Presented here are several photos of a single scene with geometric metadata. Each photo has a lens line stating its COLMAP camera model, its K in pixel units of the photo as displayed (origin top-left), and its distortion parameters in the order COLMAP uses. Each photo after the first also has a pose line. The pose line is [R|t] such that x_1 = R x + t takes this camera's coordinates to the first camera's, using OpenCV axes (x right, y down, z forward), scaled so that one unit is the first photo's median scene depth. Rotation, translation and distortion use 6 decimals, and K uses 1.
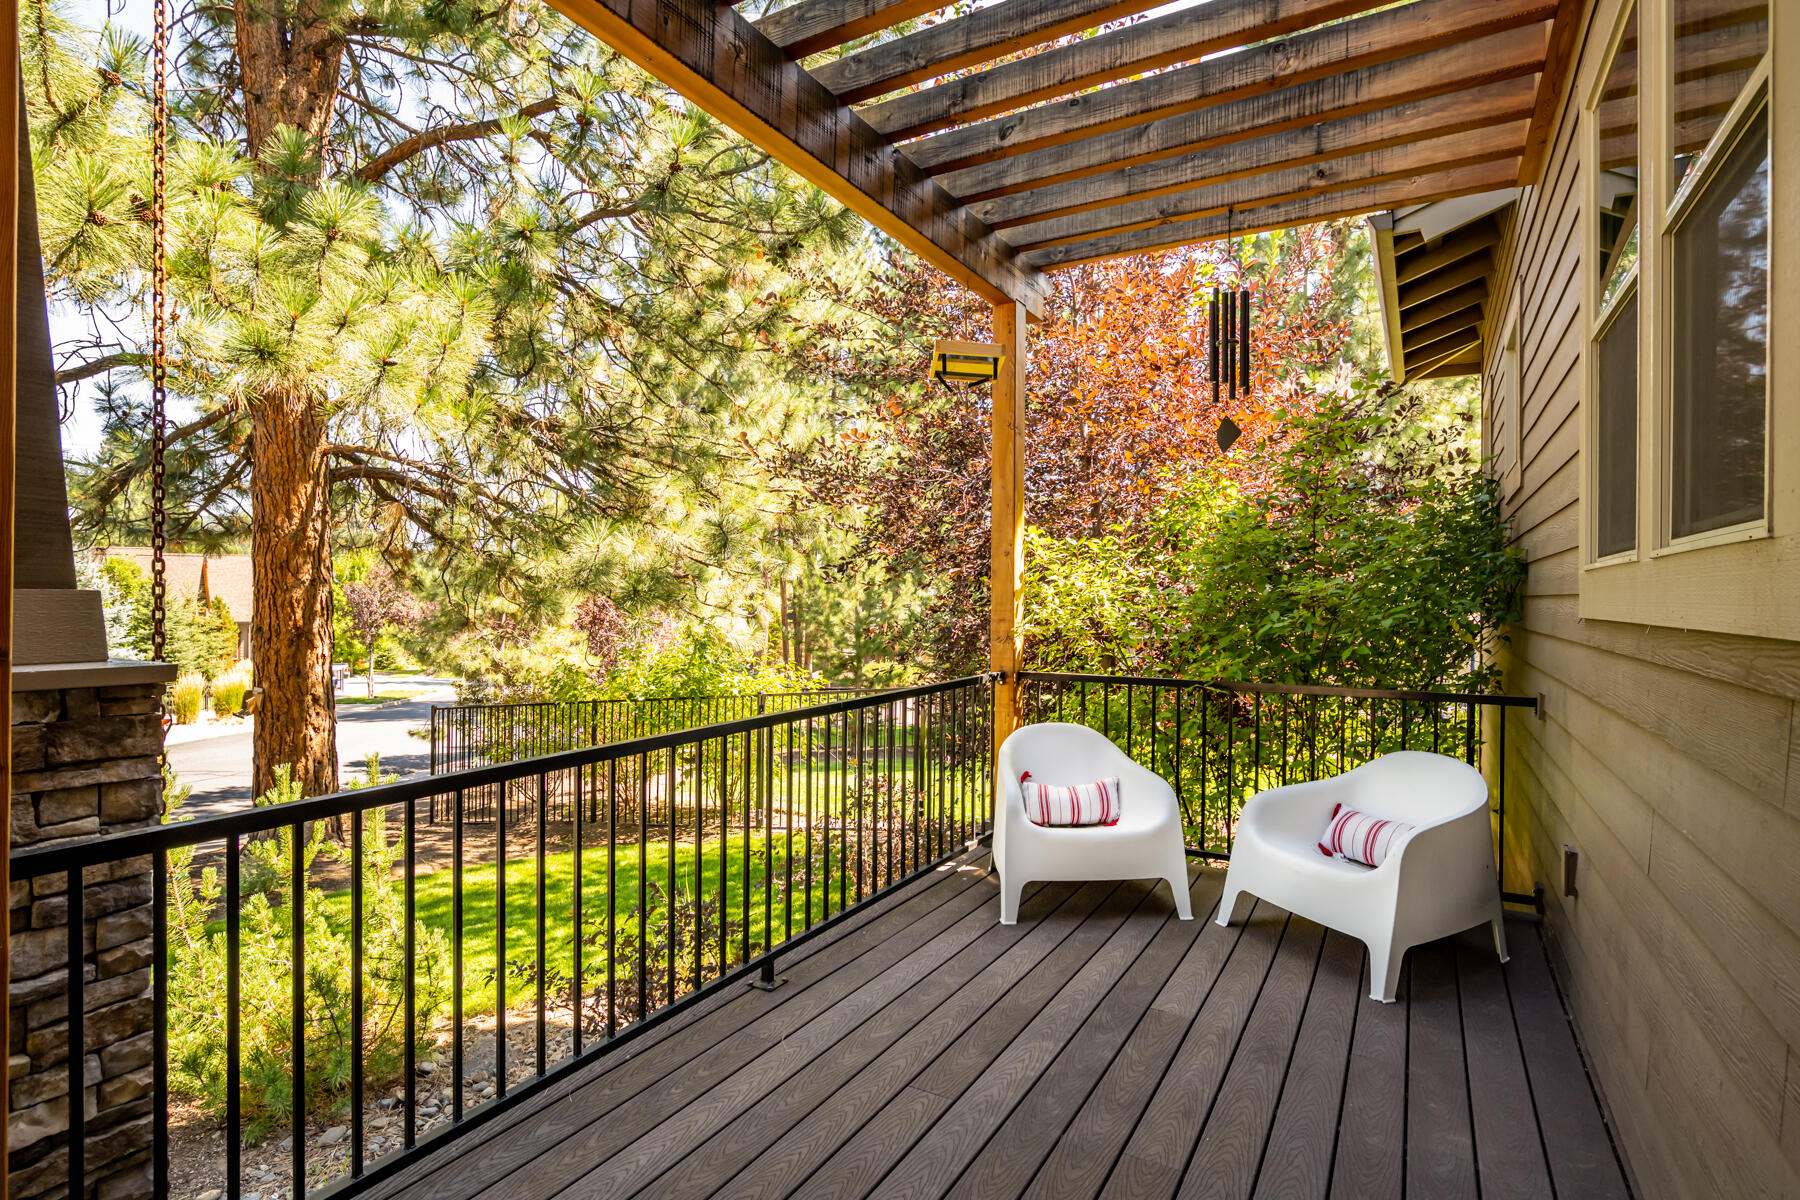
lens RADIAL K [[919.6, 0, 904.1], [0, 919.6, 601.9], [0, 0, 1]] dist [-0.014415, 0.001618]
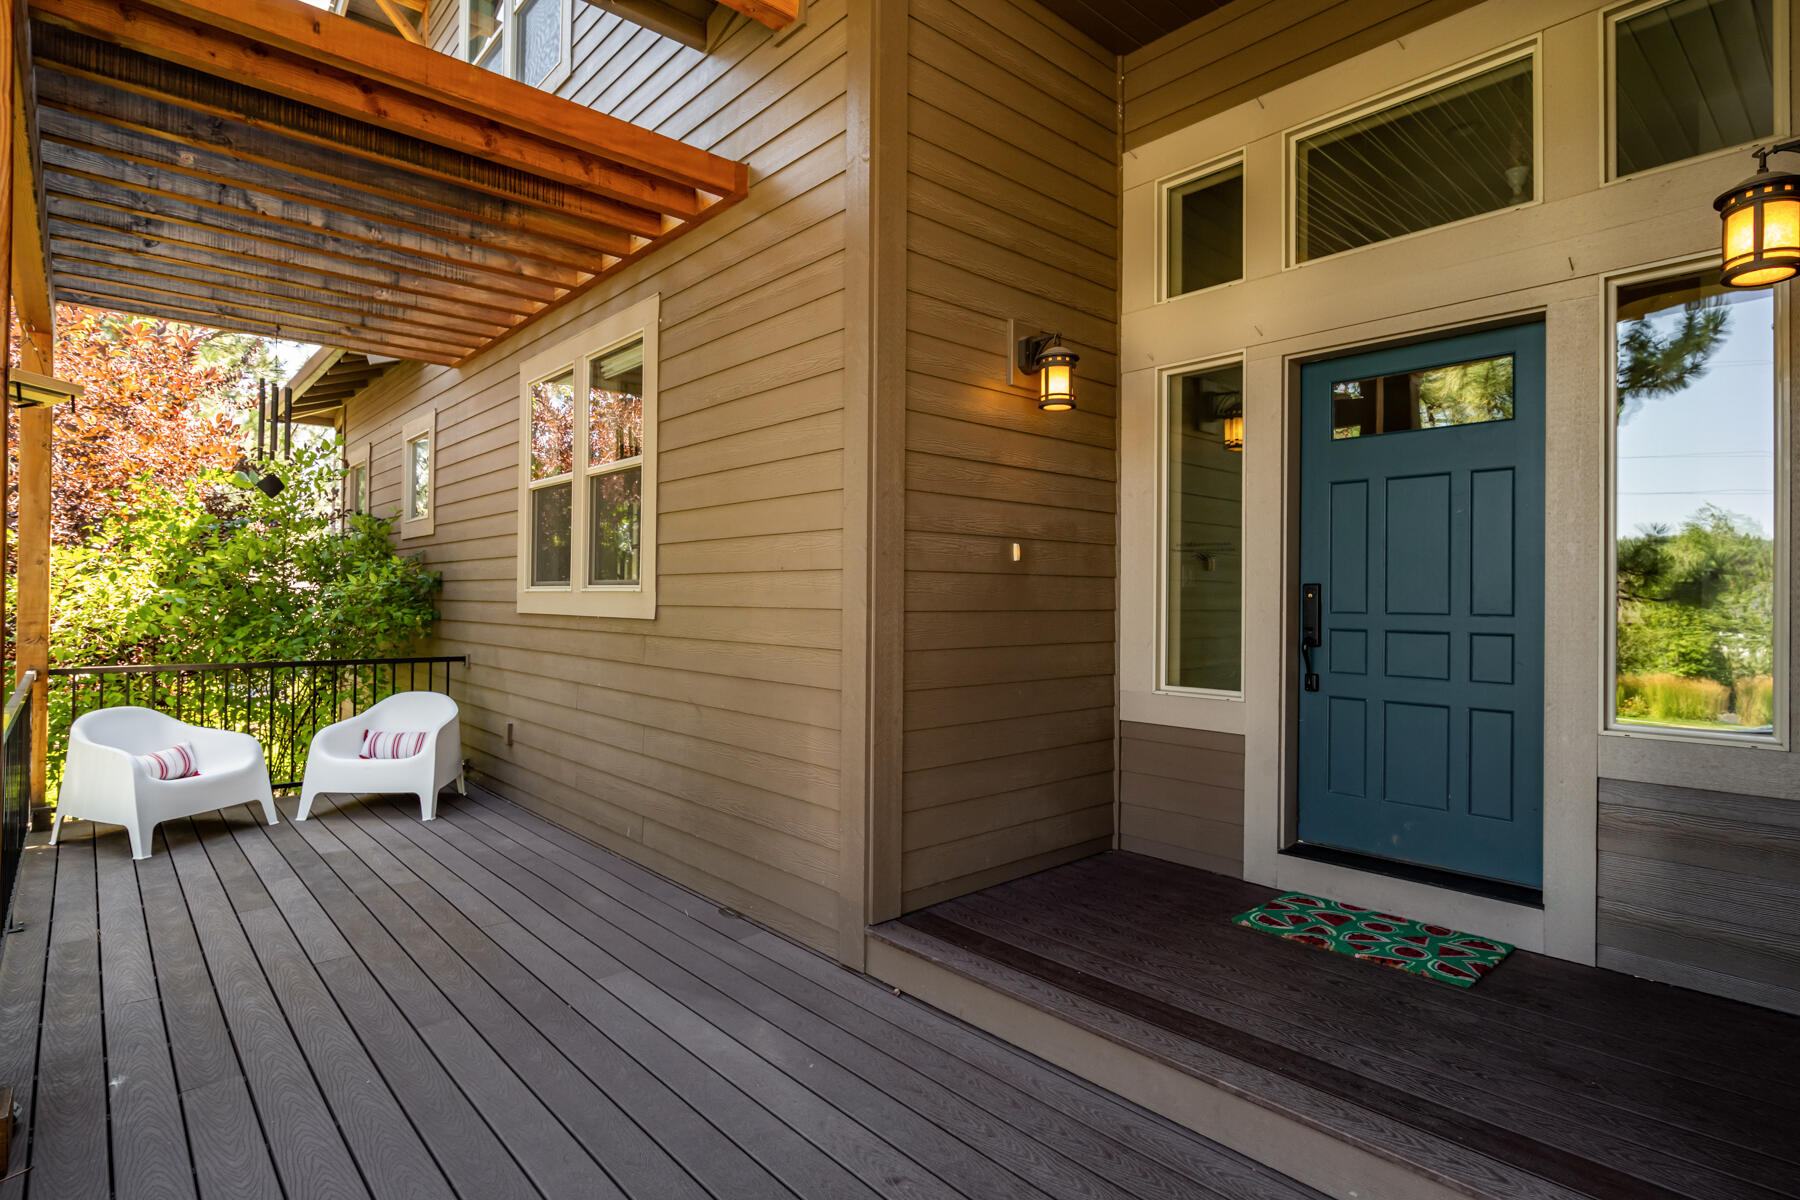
lens RADIAL K [[919.6, 0, 886.5], [0, 919.6, 591.6], [0, 0, 1]] dist [-0.014415, 0.001618]
pose [[0.320777, 0.007424, 0.947126, -0.910485], [-0.004755, 0.999969, -0.006228, -0.020898], [-0.947143, -0.002506, 0.320803, -0.460555]]
